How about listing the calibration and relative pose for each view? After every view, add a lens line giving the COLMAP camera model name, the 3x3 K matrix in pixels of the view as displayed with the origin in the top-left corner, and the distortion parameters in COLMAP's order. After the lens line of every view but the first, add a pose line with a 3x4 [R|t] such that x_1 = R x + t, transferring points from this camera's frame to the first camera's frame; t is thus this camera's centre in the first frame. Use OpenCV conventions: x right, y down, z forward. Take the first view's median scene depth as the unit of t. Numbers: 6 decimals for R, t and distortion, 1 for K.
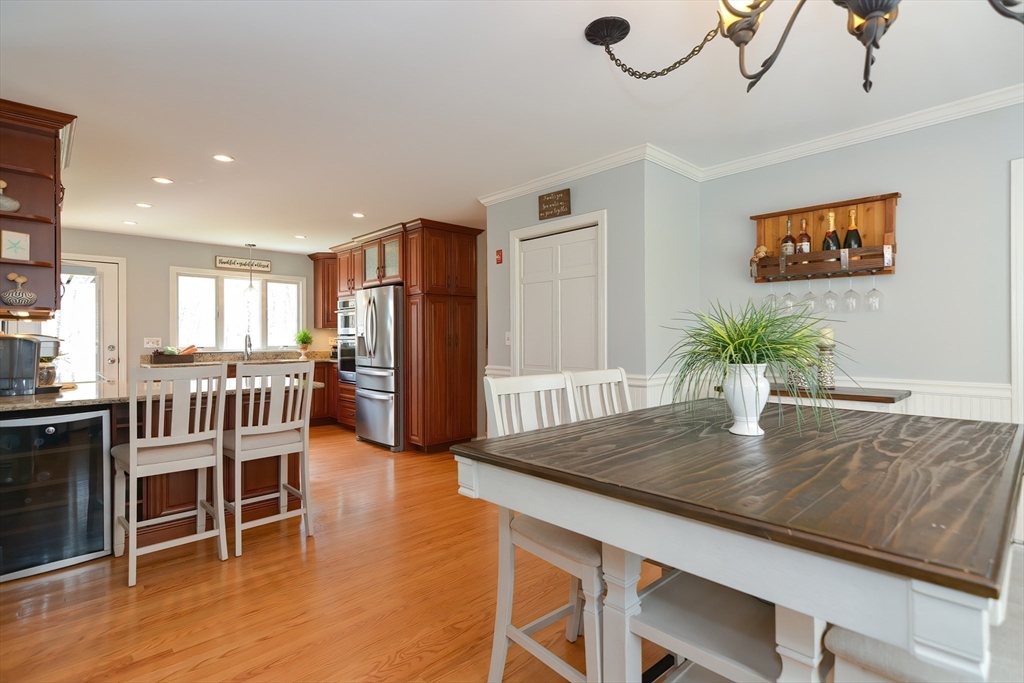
lens RADIAL K [[499.1, 0, 512.1], [0, 499.1, 336.7], [0, 0, 1]] dist [0.000223, -0.000107]
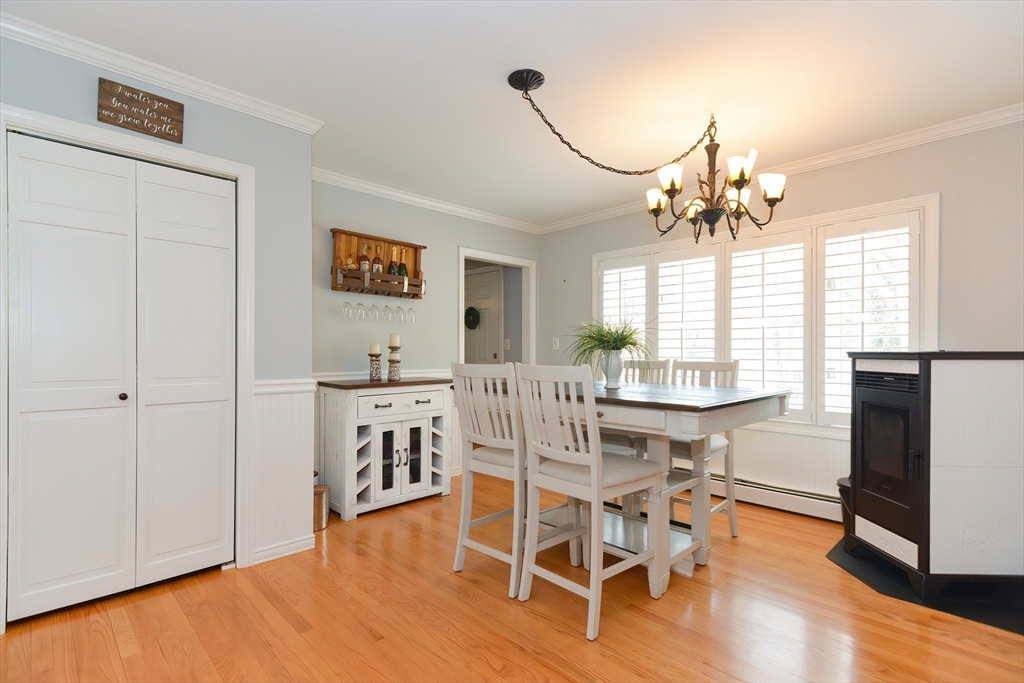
lens RADIAL K [[490.2, 0, 512.2], [0, 490.2, 350.6], [0, 0, 1]] dist [0.022886, -0.007664]
pose [[-0.017370, 0.010213, 0.999797, -0.352401], [-0.005872, 0.999930, -0.010317, 0.019903], [-0.999832, -0.006050, -0.017308, 0.375341]]
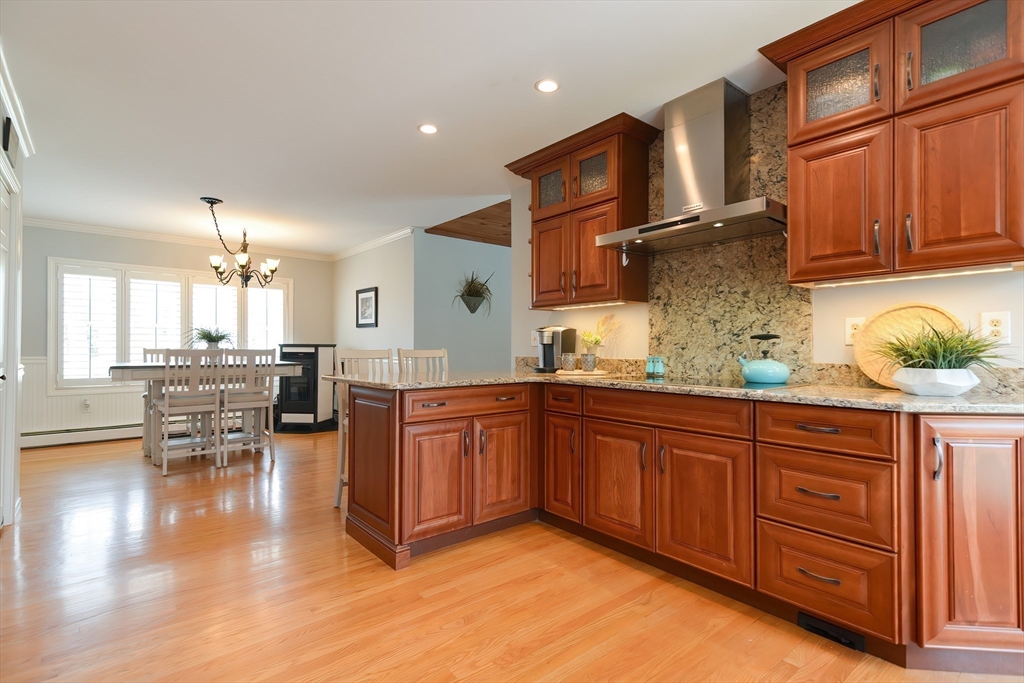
lens RADIAL K [[490.2, 0, 512.2], [0, 490.2, 350.6], [0, 0, 1]] dist [0.022886, -0.007664]
pose [[-0.998425, 0.001091, 0.056094, -0.466896], [0.001249, 0.999995, 0.002780, 0.026663], [-0.056091, 0.002846, -0.998422, 1.141448]]
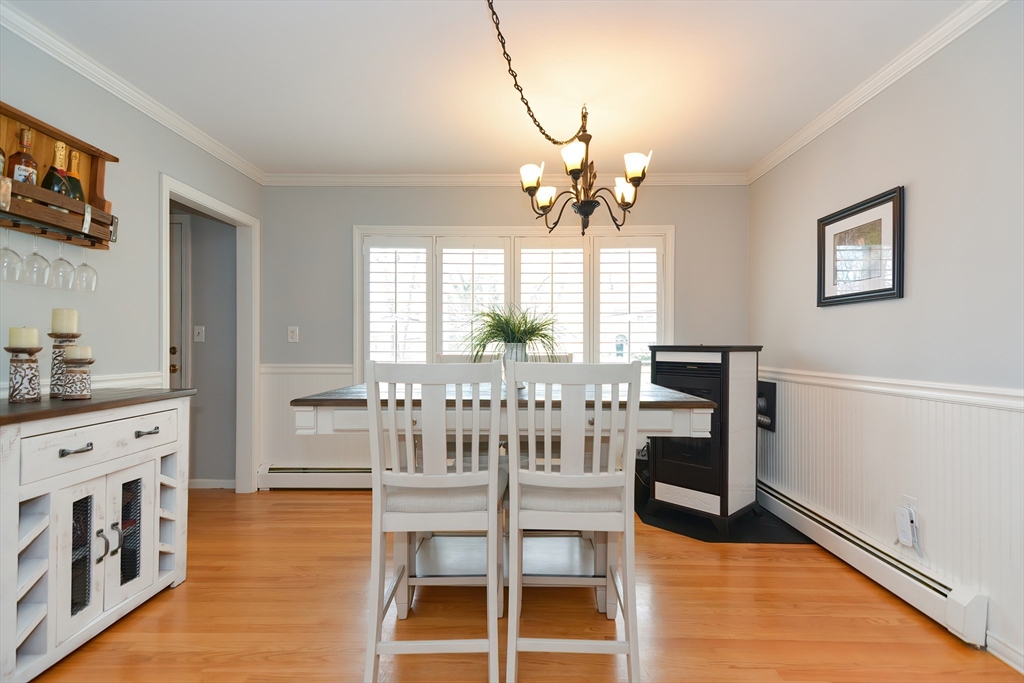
lens RADIAL K [[487.9, 0, 516.3], [0, 487.9, 345.9], [0, 0, 1]] dist [0.034015, -0.017447]
pose [[-0.721619, 0.005387, 0.692270, -0.151519], [-0.001606, 0.999954, -0.009456, 0.020100], [-0.692289, -0.007936, -0.721577, 0.561238]]
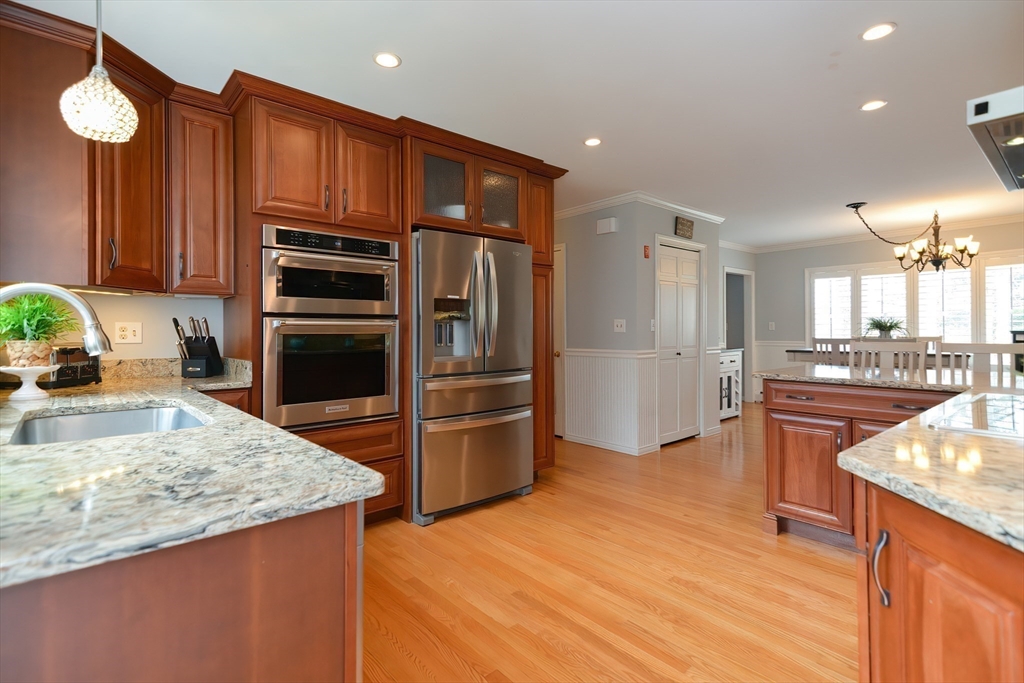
lens RADIAL K [[487.7, 0, 508.9], [0, 487.7, 335.1], [0, 0, 1]] dist [0.004581, 0.000489]
pose [[0.049623, -0.002306, 0.998765, -0.854968], [0.004320, 0.999988, 0.002094, 0.016115], [-0.998759, 0.004210, 0.049632, 0.950233]]
